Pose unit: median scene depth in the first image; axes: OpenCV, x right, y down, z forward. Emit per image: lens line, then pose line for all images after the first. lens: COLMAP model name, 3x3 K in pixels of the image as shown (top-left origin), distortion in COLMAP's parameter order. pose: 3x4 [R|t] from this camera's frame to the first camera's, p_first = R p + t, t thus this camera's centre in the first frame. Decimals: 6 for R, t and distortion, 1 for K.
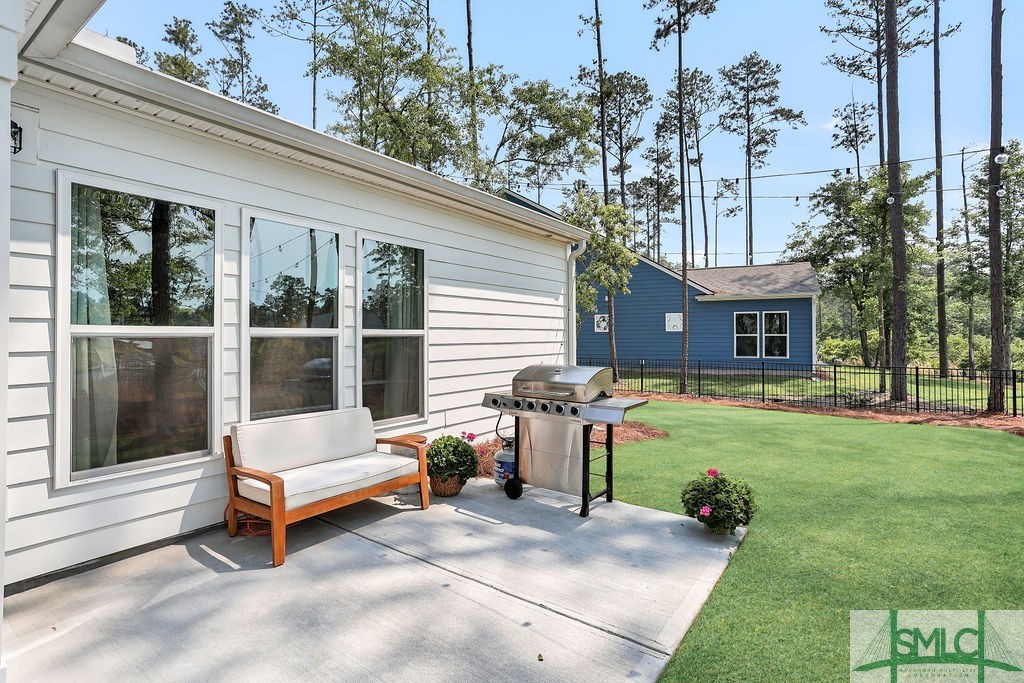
lens RADIAL K [[497.3, 0, 521.8], [0, 497.3, 333.4], [0, 0, 1]] dist [-0.032164, 0.001058]
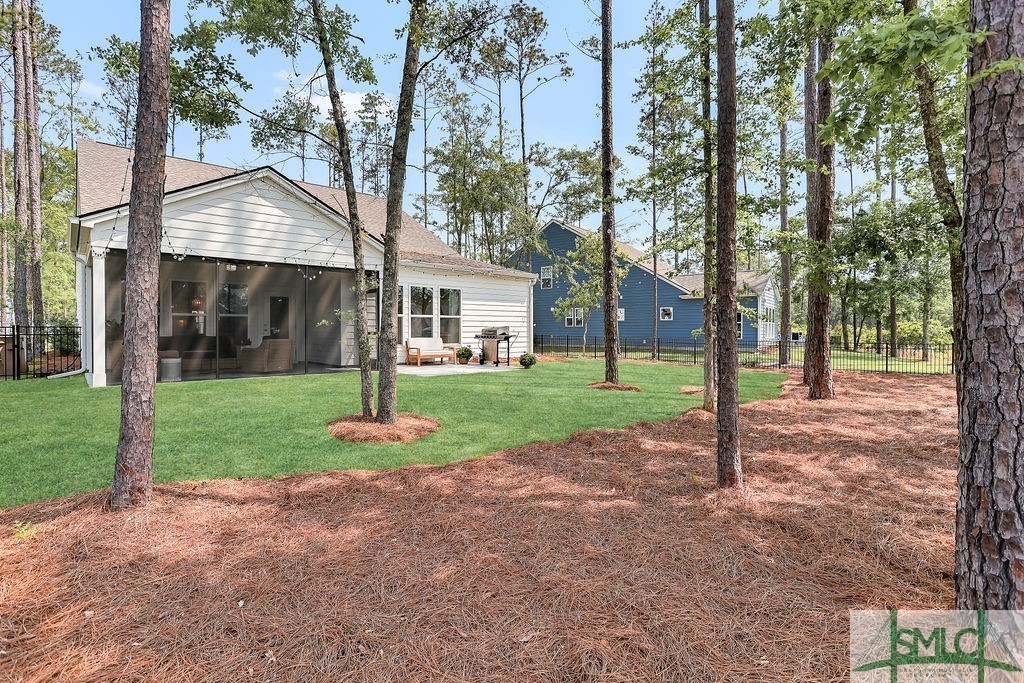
lens RADIAL K [[497.3, 0, 508.5], [0, 497.3, 339.4], [0, 0, 1]] dist [-0.032164, 0.001058]
pose [[0.971991, 0.005054, -0.234965, 0.815899], [0.000249, 0.999746, 0.022535, 0.069798], [0.235019, -0.021962, 0.971743, -1.918267]]
